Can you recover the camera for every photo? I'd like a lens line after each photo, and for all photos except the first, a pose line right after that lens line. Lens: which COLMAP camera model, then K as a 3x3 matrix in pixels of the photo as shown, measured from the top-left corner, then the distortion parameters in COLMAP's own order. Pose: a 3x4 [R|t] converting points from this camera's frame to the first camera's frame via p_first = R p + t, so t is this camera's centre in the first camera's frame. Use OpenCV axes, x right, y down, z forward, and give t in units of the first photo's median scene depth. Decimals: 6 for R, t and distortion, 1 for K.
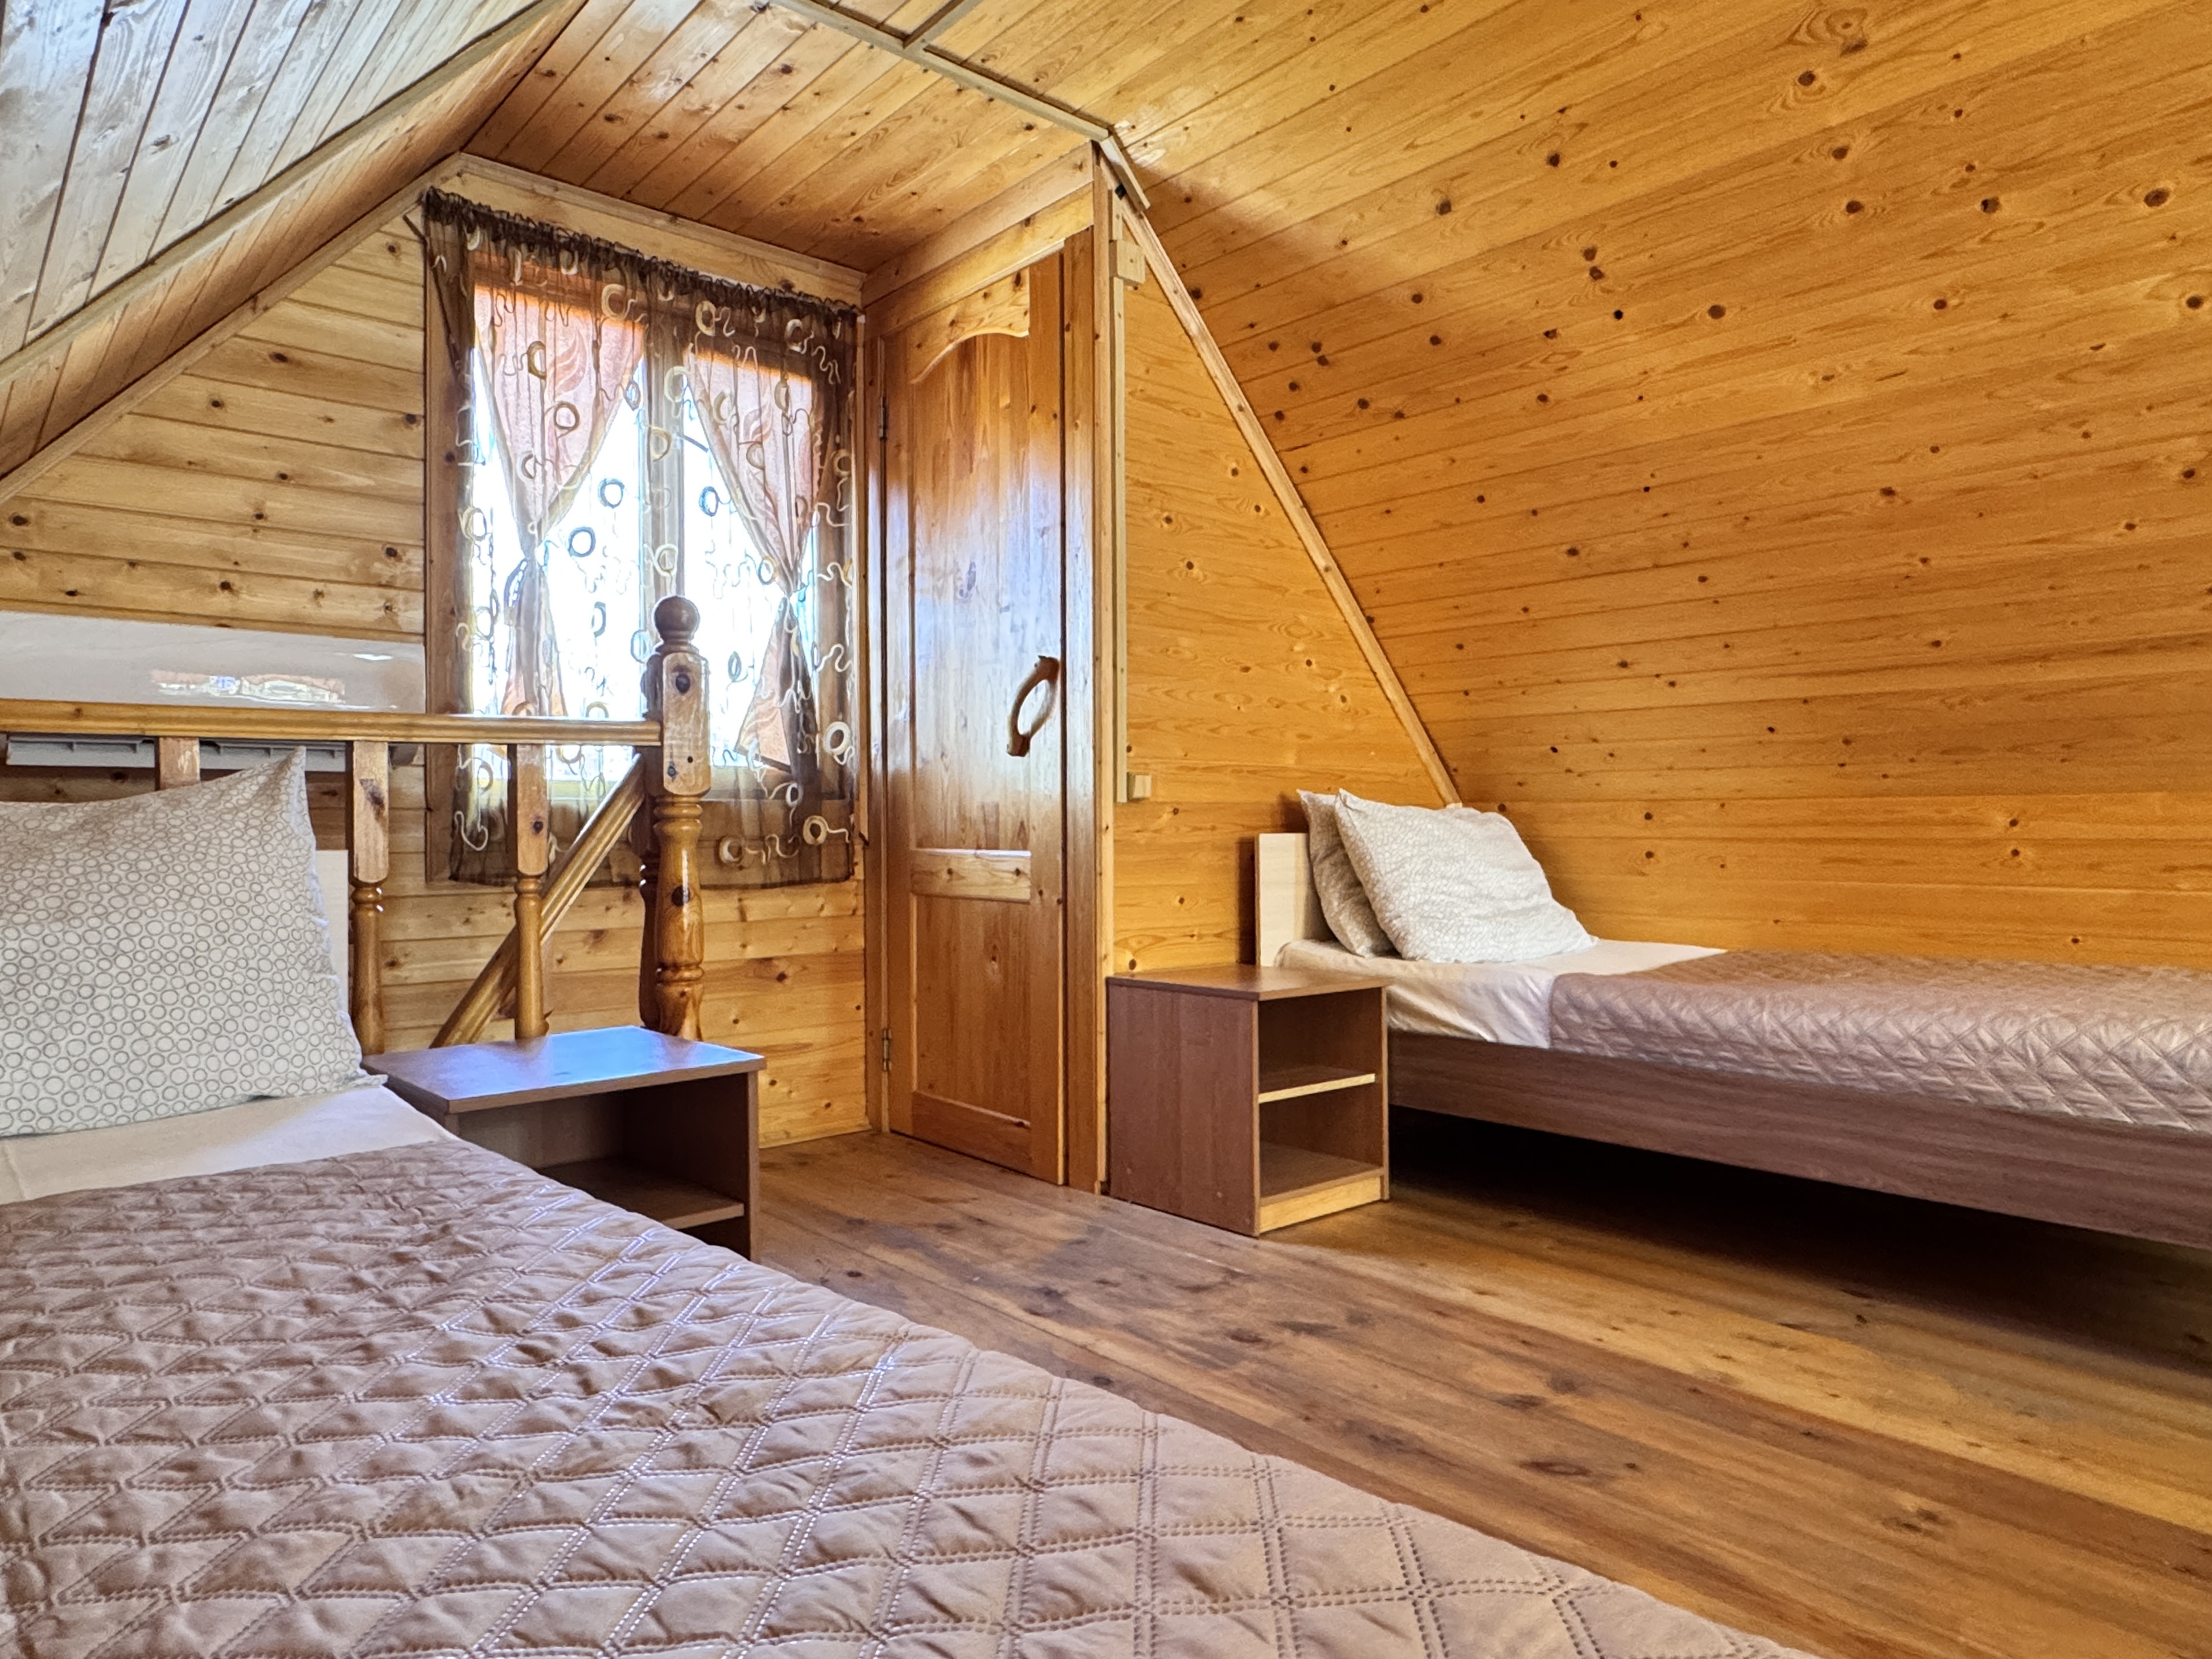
lens RADIAL K [[1358.1, 0, 1067.0], [0, 1358.1, 830.3], [0, 0, 1]] dist [-0.002265, 0.000971]
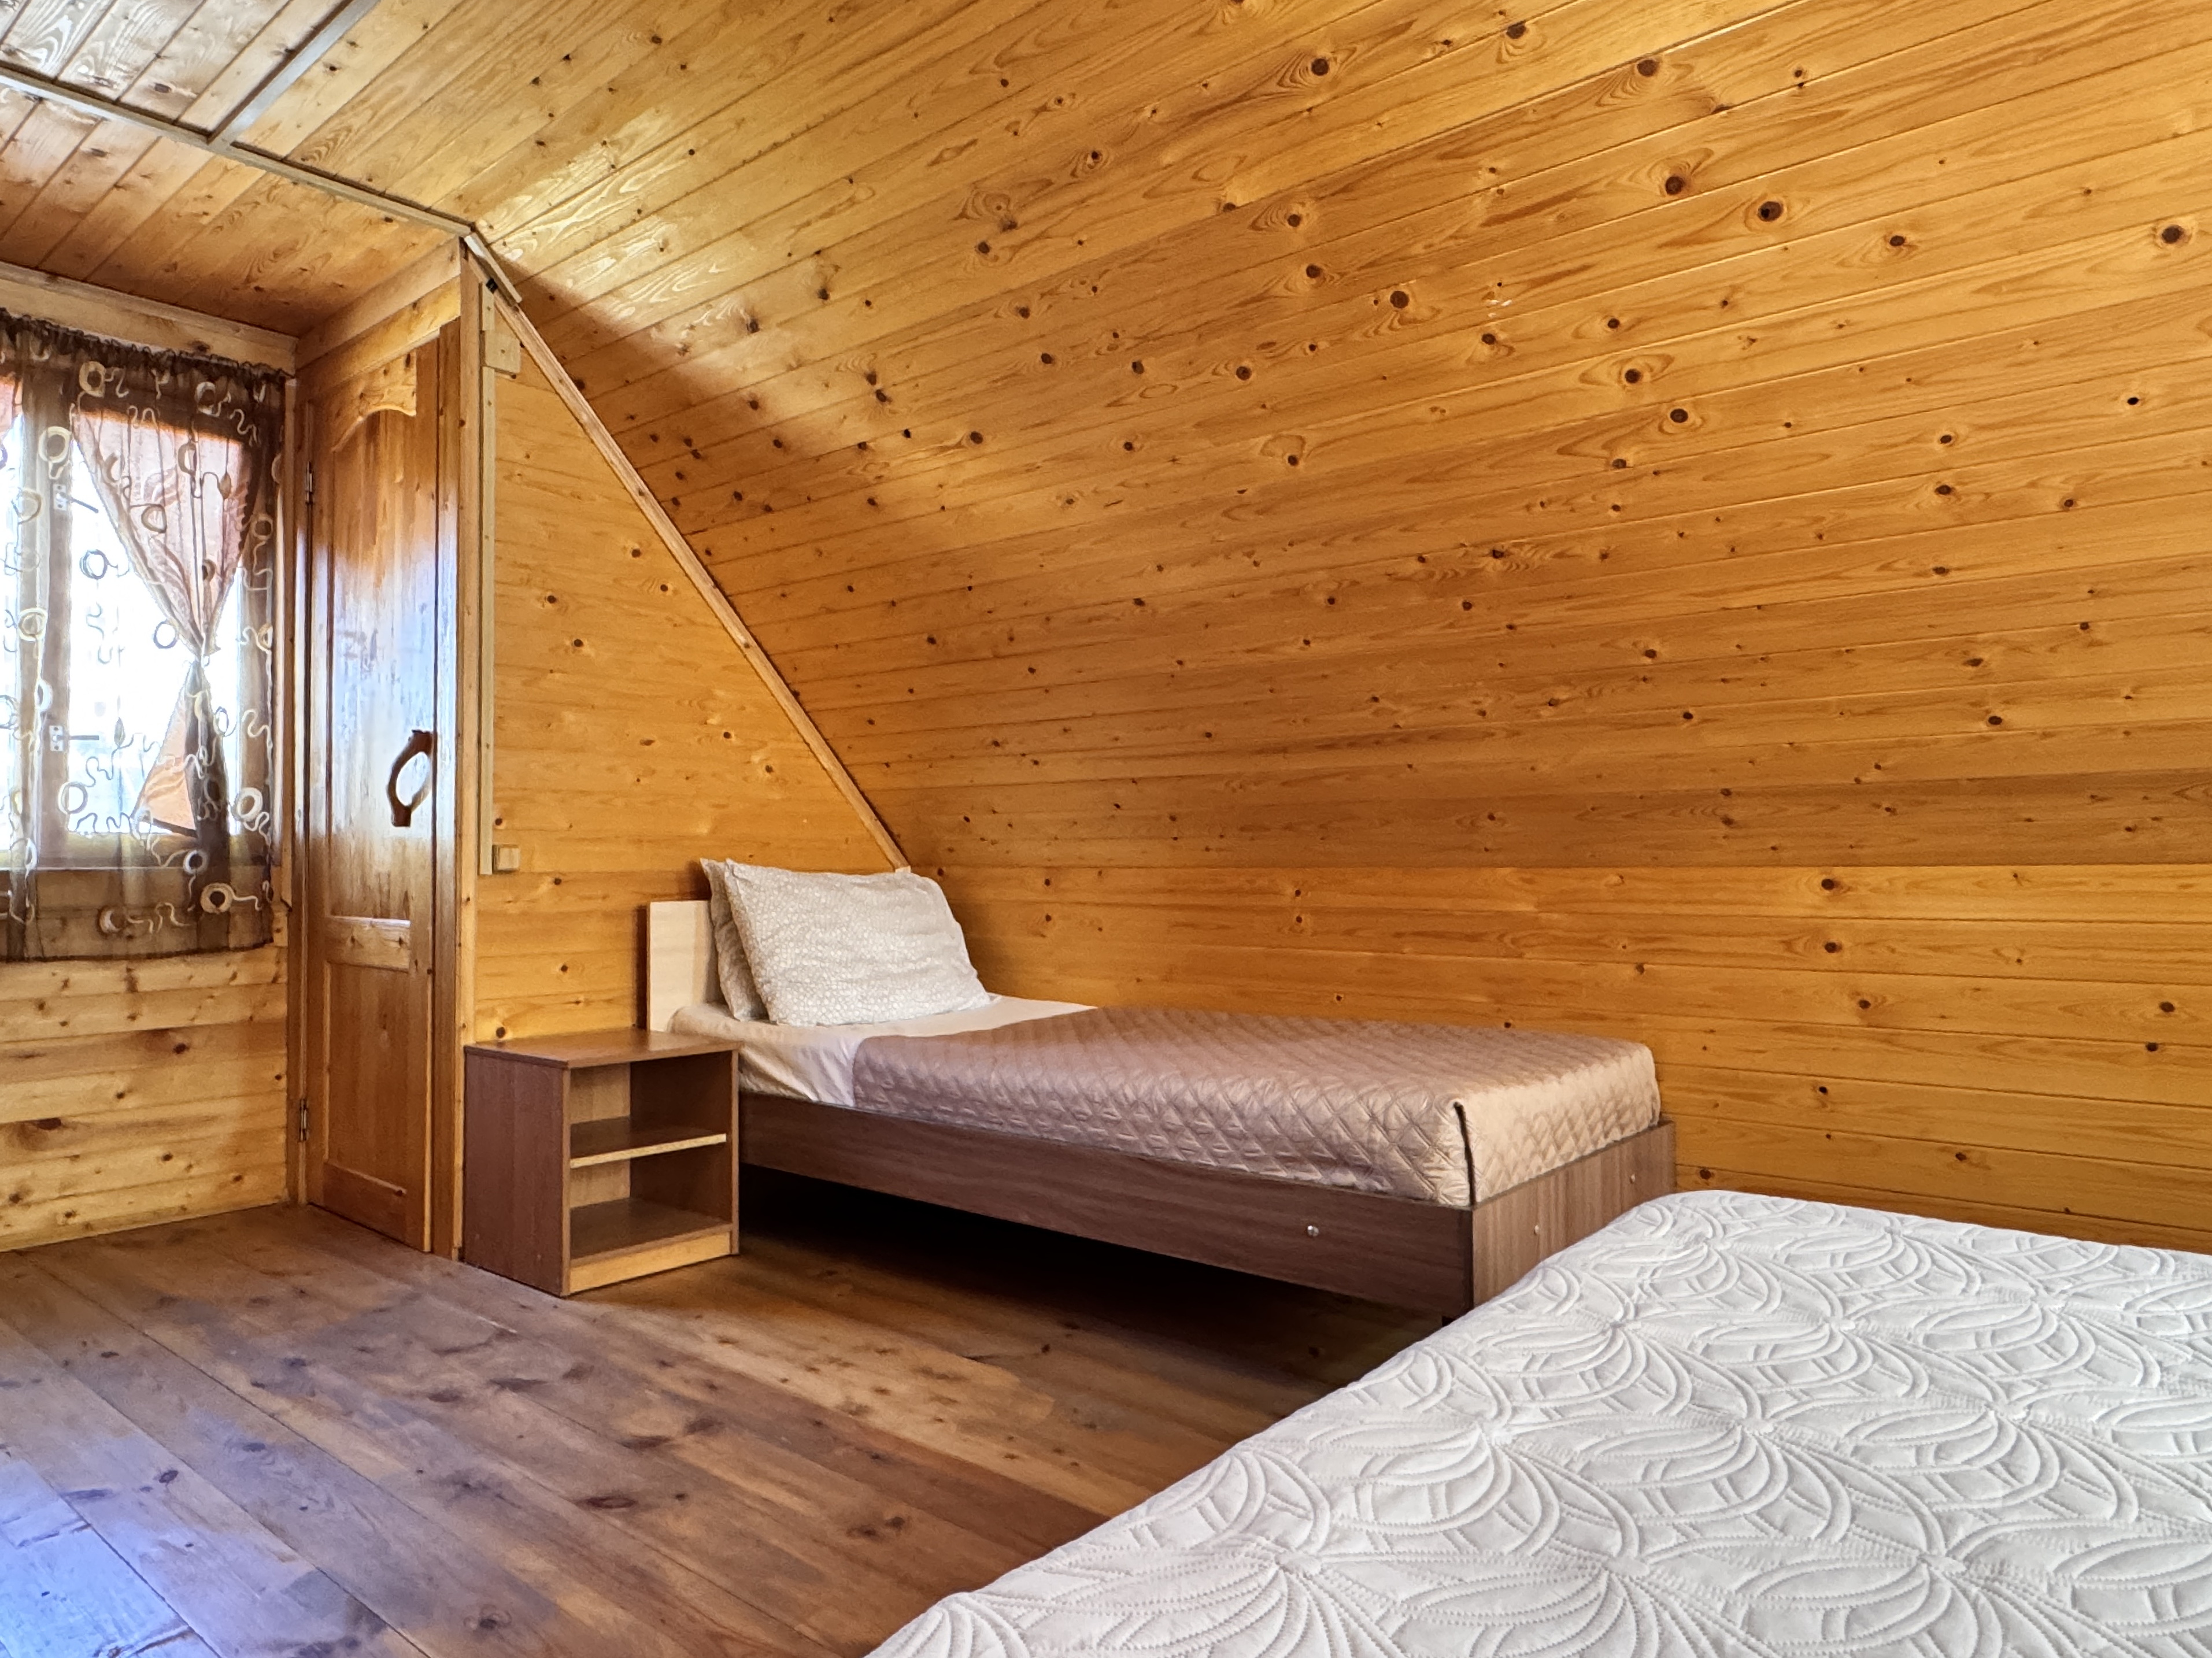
lens RADIAL K [[1397.4, 0, 1076.7], [0, 1397.4, 826.6], [0, 0, 1]] dist [-0.005404, 0.003222]
pose [[0.988369, 0.003167, 0.152044, 0.317836], [0.001111, 0.999606, -0.028040, -0.026215], [-0.152073, 0.027883, 0.987976, -0.108751]]
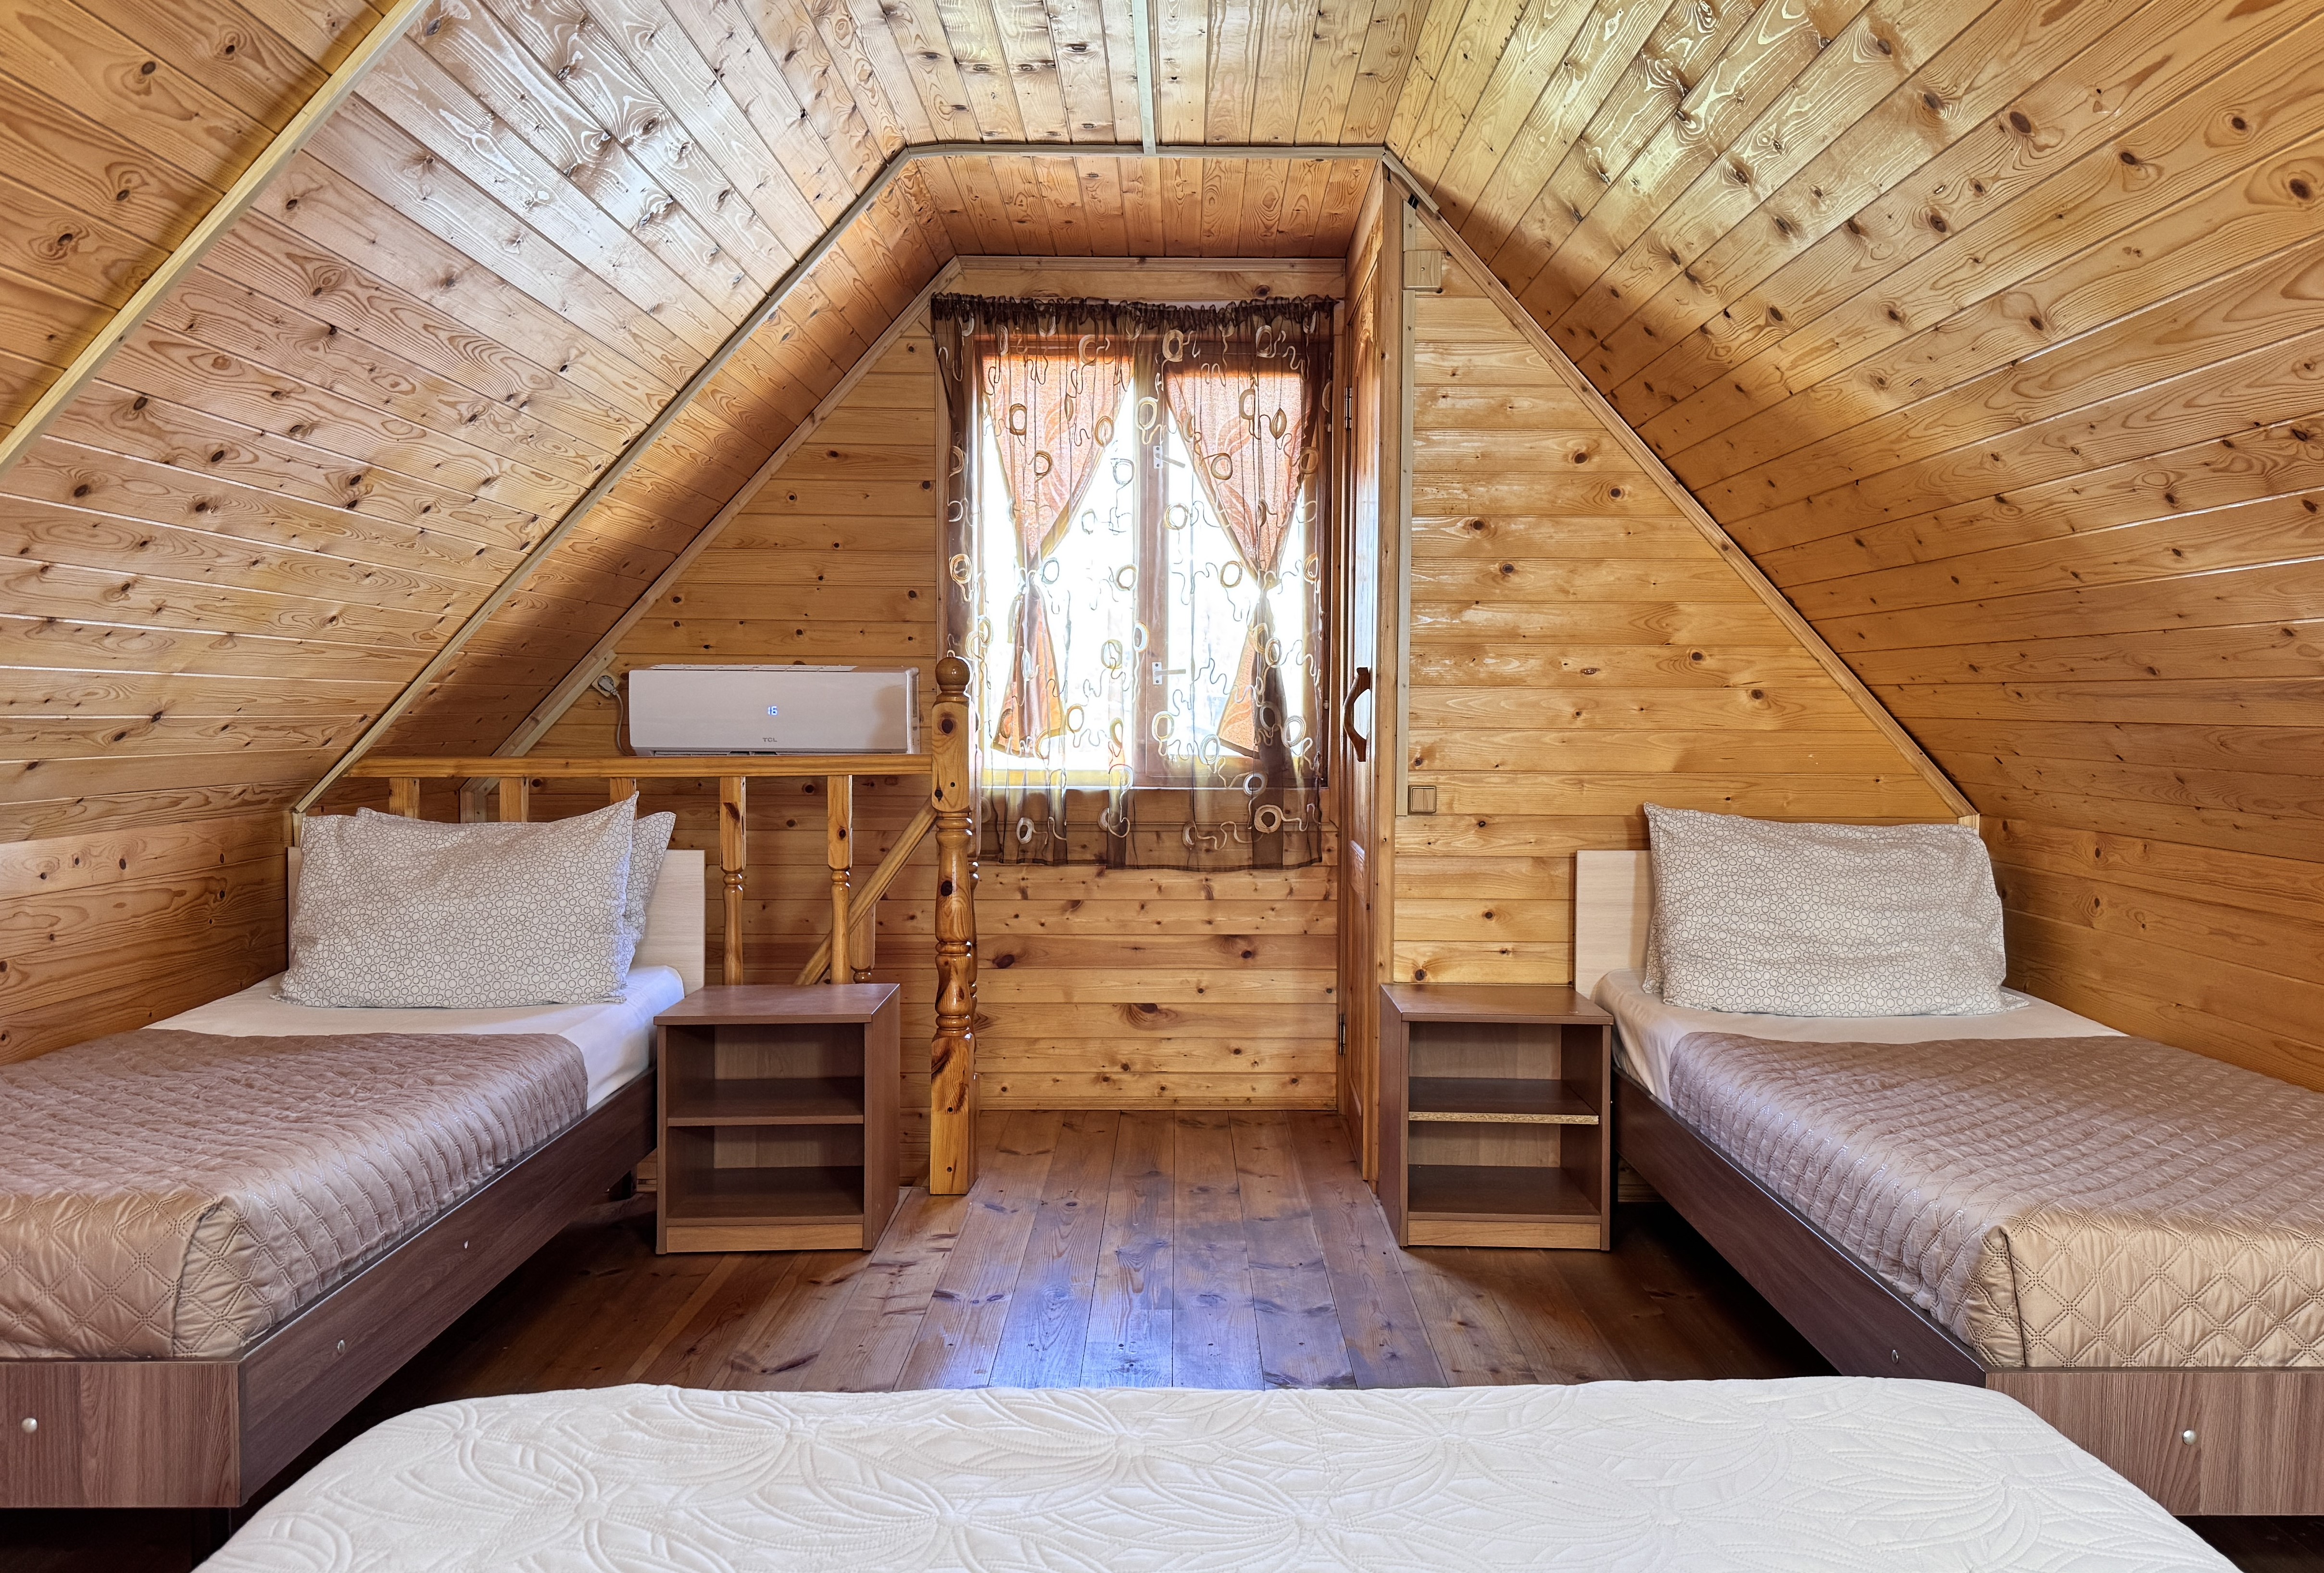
lens RADIAL K [[1900.9, 0, 1205.2], [0, 1900.9, 804.4], [0, 0, 1]] dist [0.162165, -0.327589]
pose [[0.761946, 0.041087, -0.646336, 0.844044], [-0.009359, 0.998580, 0.052446, -0.101602], [0.647573, -0.033912, 0.761248, -0.180999]]
